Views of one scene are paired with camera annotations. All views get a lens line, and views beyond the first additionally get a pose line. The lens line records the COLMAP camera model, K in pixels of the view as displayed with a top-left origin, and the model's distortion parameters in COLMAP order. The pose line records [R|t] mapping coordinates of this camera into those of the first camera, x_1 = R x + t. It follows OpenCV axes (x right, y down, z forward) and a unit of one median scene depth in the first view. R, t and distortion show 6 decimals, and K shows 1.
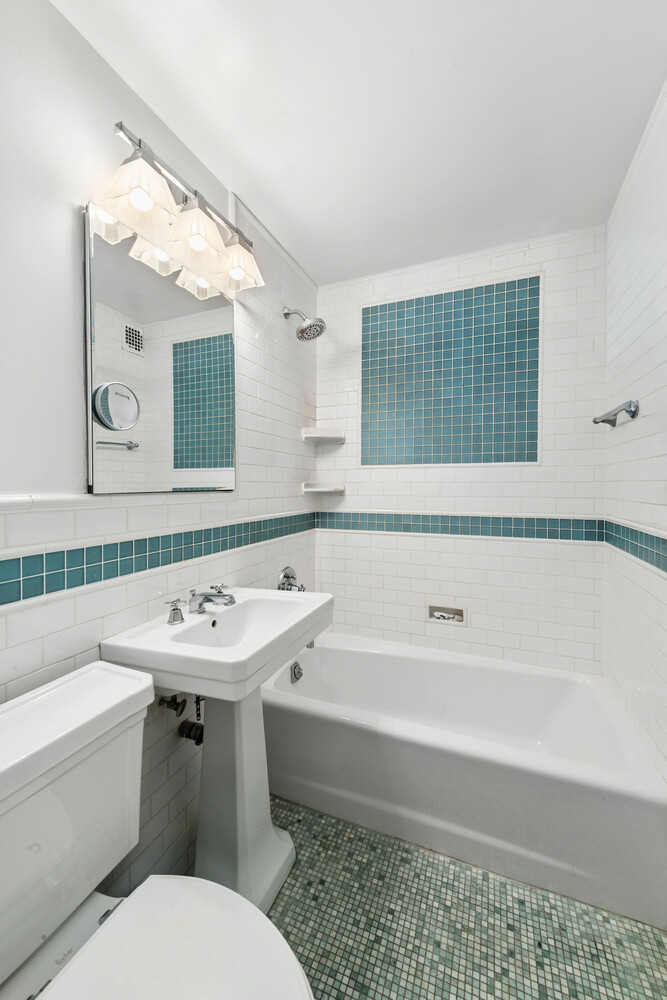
lens RADIAL K [[395.5, 0, 334.6], [0, 395.5, 494.2], [0, 0, 1]] dist [0.003118, 0.000066]
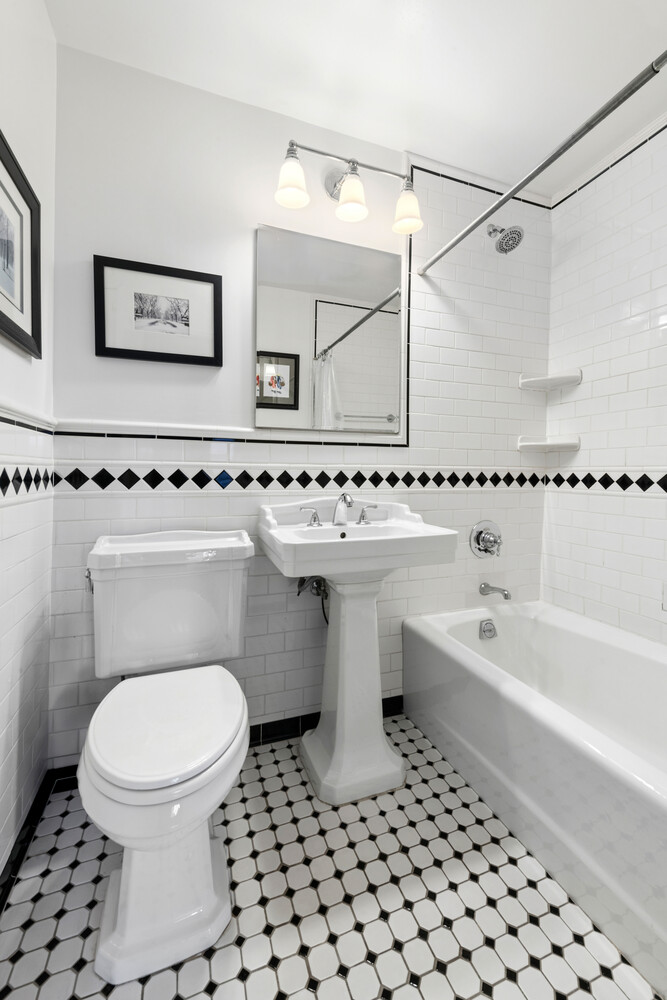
lens RADIAL K [[395.5, 0, 330.5], [0, 395.5, 498.3], [0, 0, 1]] dist [0.003118, 0.000066]
pose [[0.719640, 0.058637, -0.691867, 0.239313], [-0.031742, 0.998164, 0.051580, 0.078592], [0.693622, -0.015158, 0.720180, 0.063124]]
